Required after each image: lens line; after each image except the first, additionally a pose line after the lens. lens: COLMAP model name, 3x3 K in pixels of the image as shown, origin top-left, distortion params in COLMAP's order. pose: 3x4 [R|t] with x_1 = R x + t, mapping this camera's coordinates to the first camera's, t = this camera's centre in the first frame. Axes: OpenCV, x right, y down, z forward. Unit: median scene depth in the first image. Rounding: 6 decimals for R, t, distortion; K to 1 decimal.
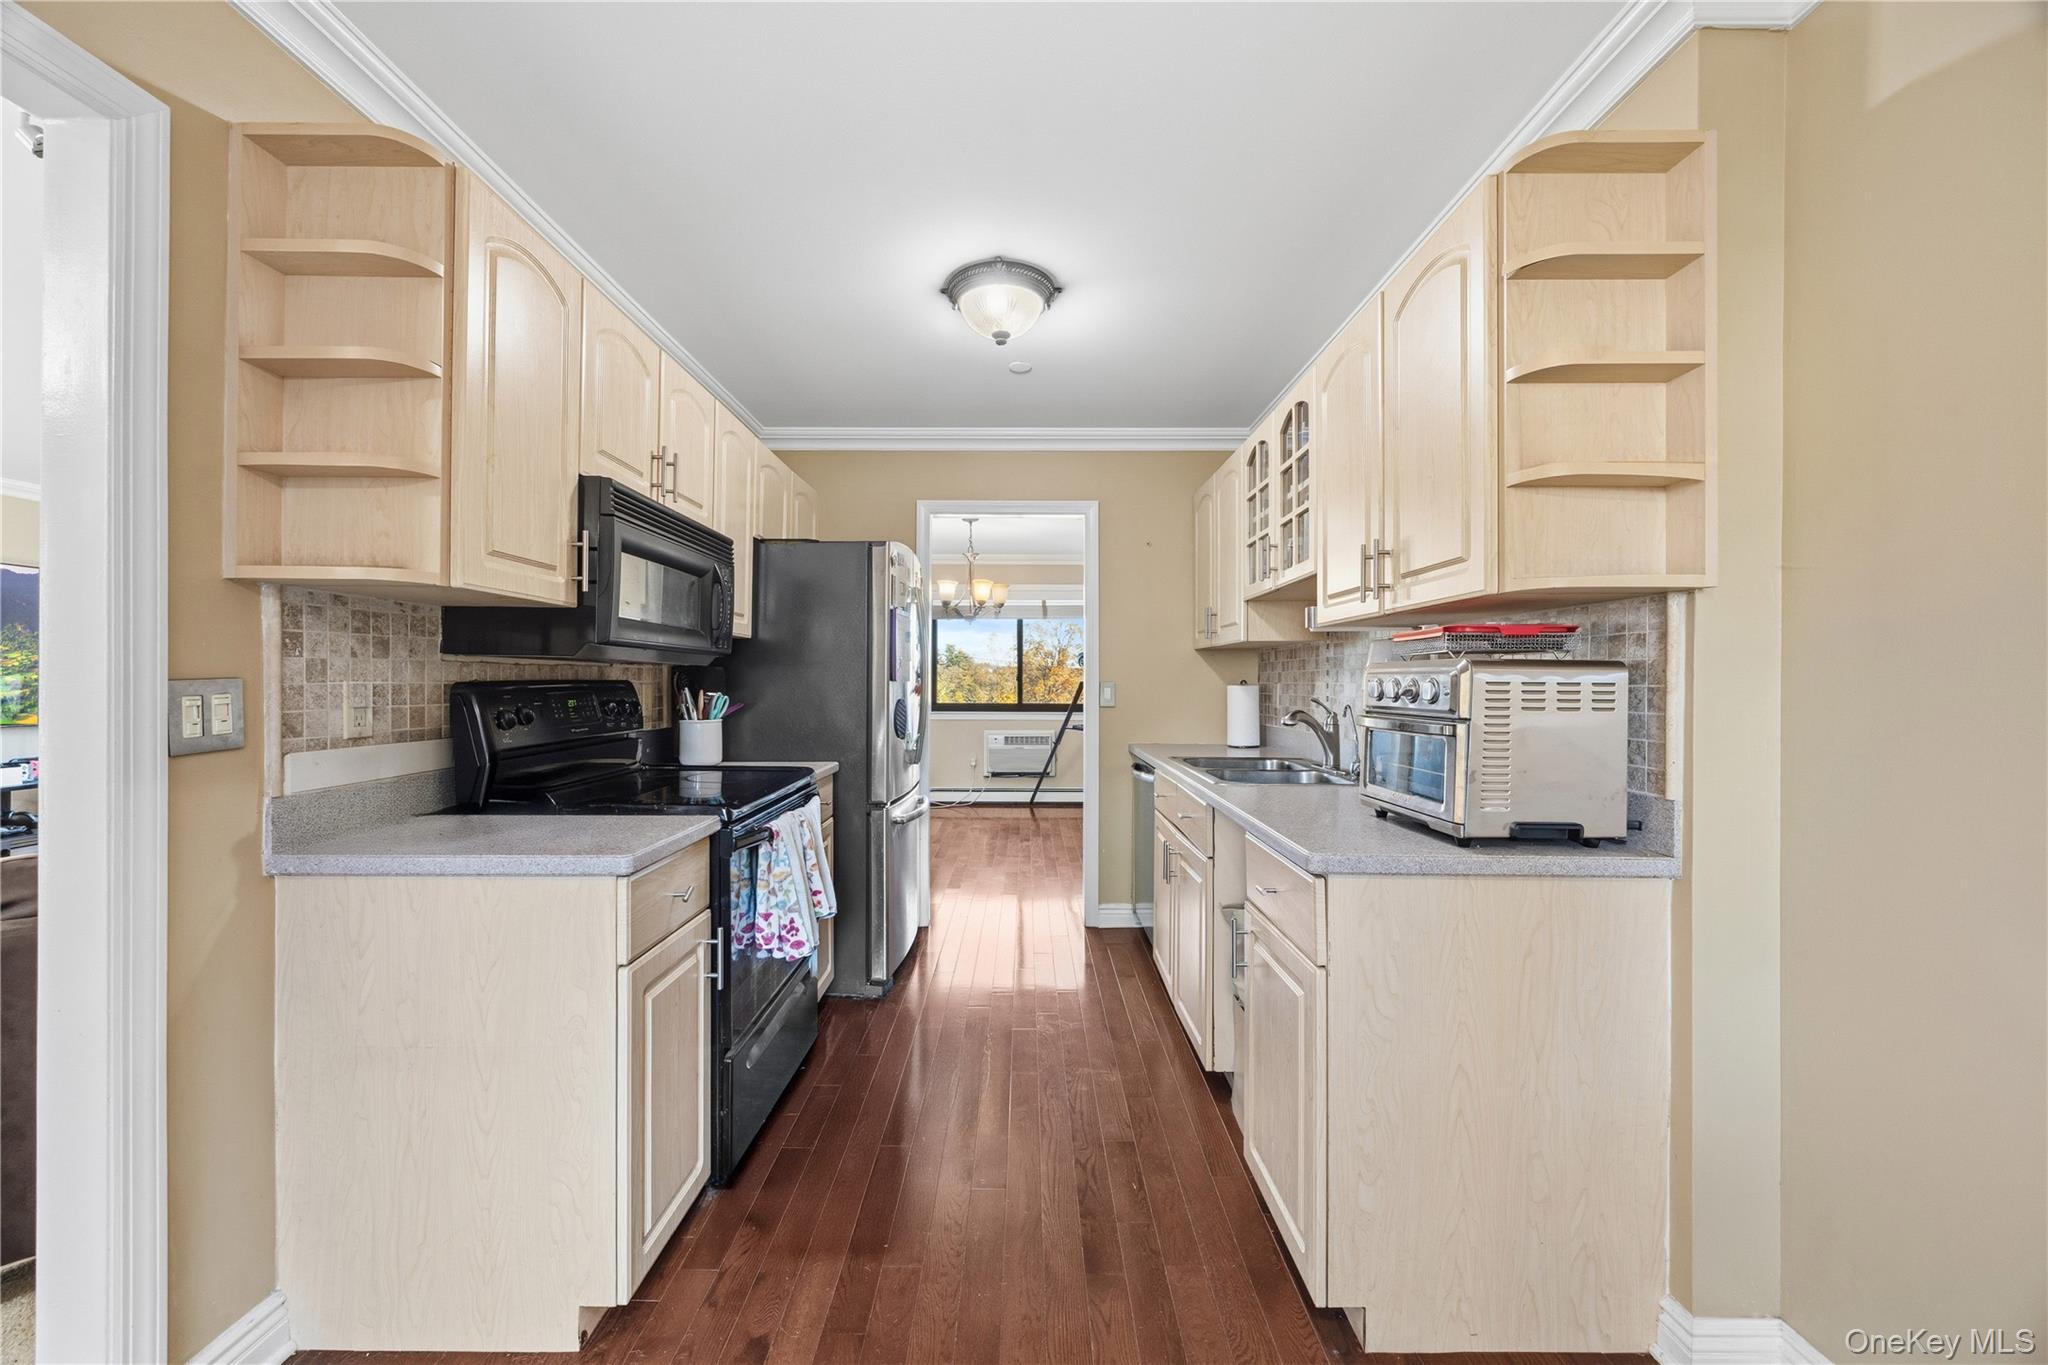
lens RADIAL K [[798.6, 0, 1024.7], [0, 798.6, 680.9], [0, 0, 1]] dist [-0.003545, -0.000498]
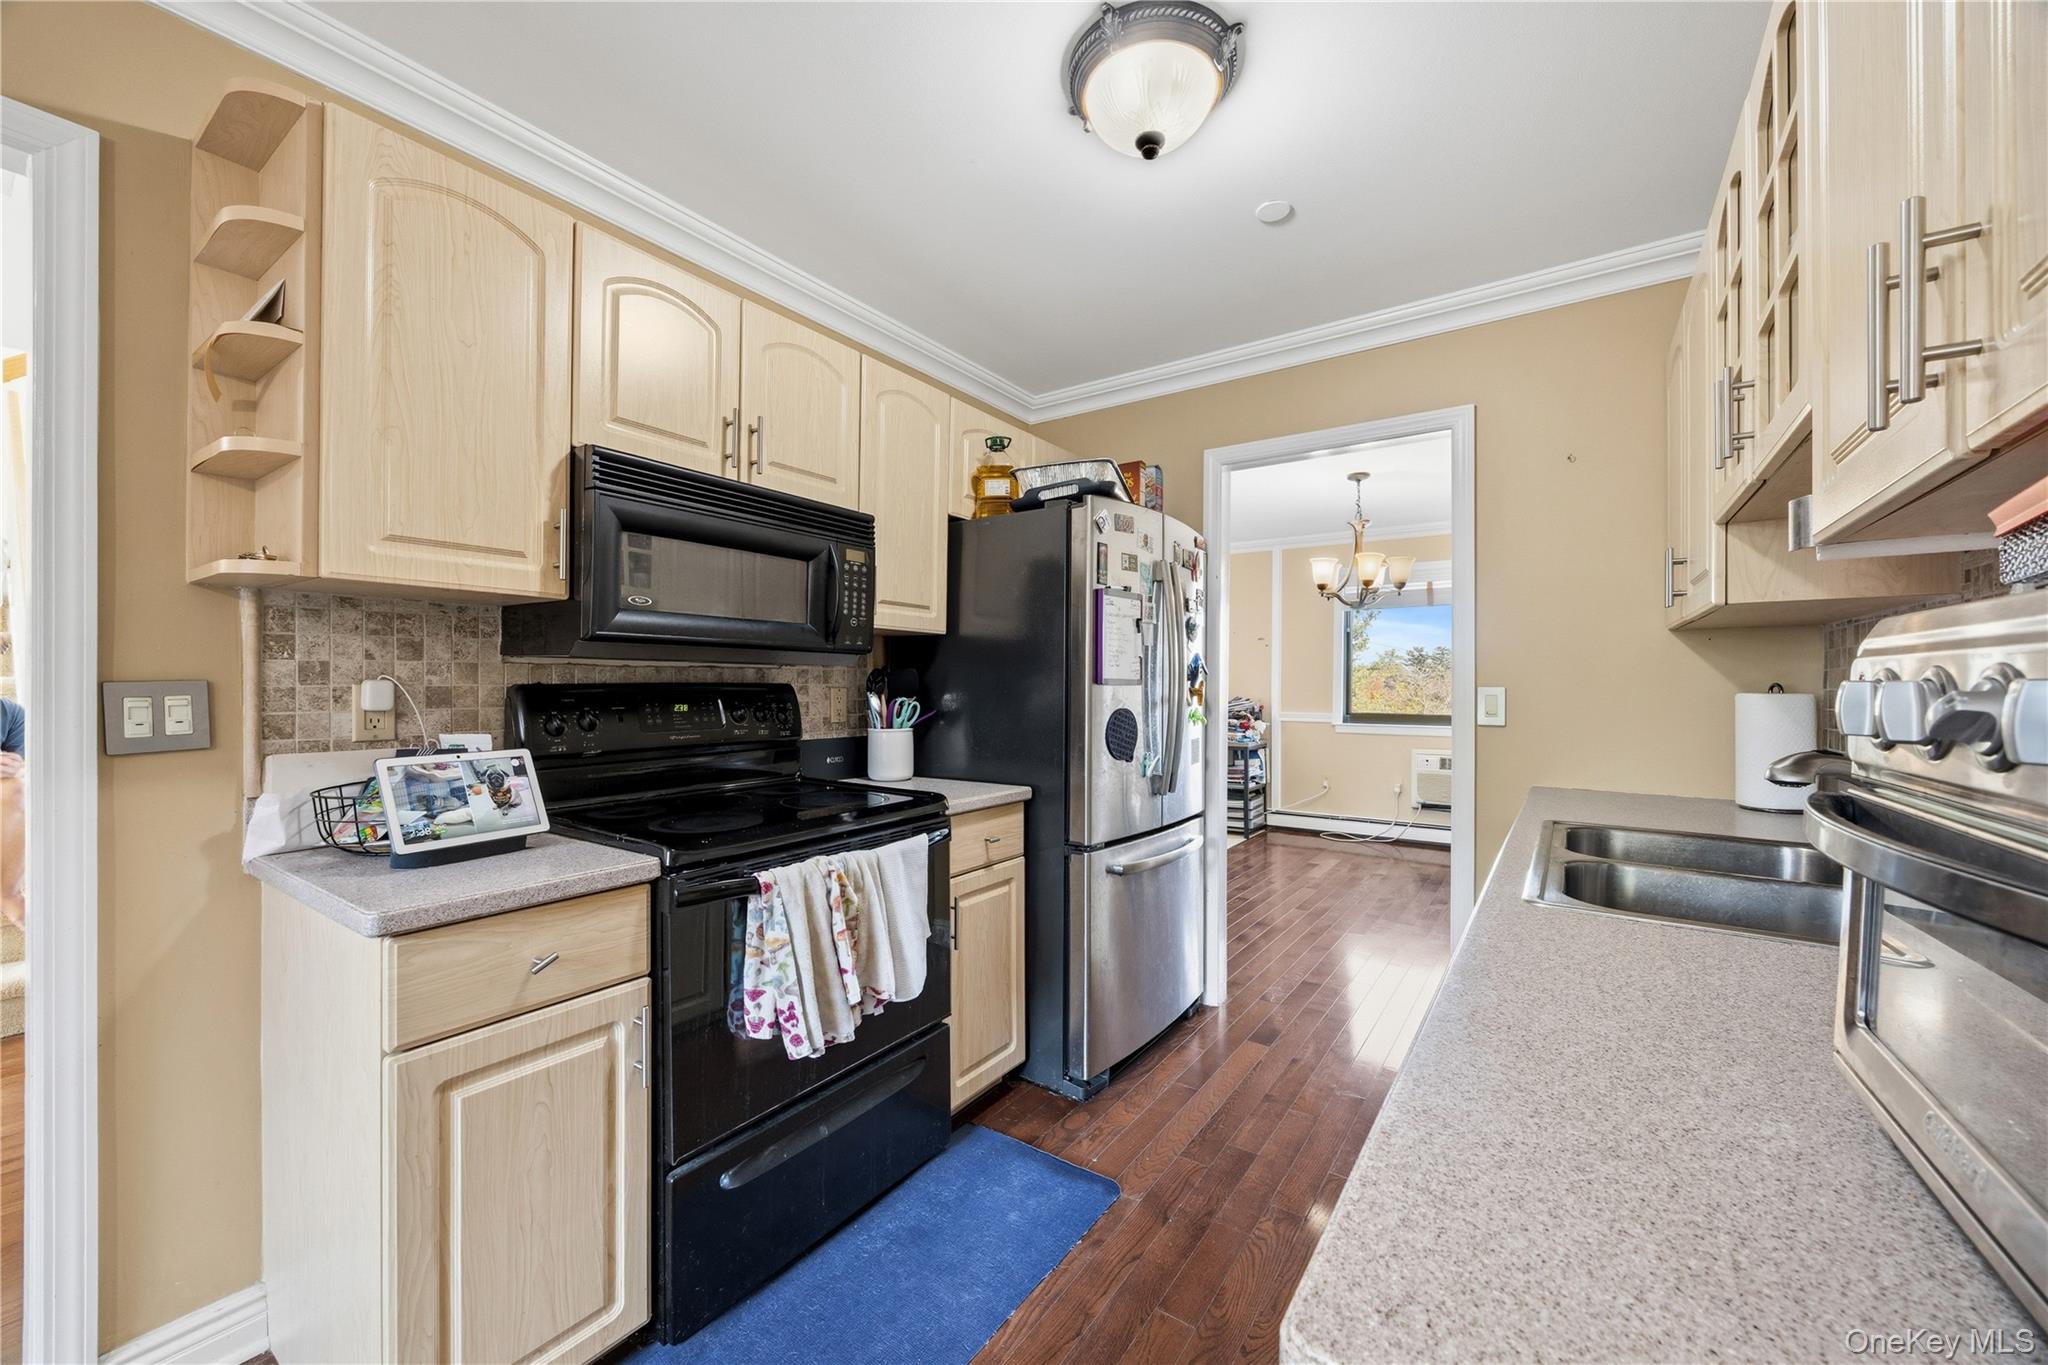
lens RADIAL K [[798.6, 0, 1017.6], [0, 798.6, 684.4], [0, 0, 1]] dist [-0.003545, -0.000498]
pose [[0.817628, -0.000394, -0.575747, 0.333875], [-0.000635, 0.999999, -0.001587, 0.002136], [0.575747, 0.001663, 0.817626, 0.556562]]
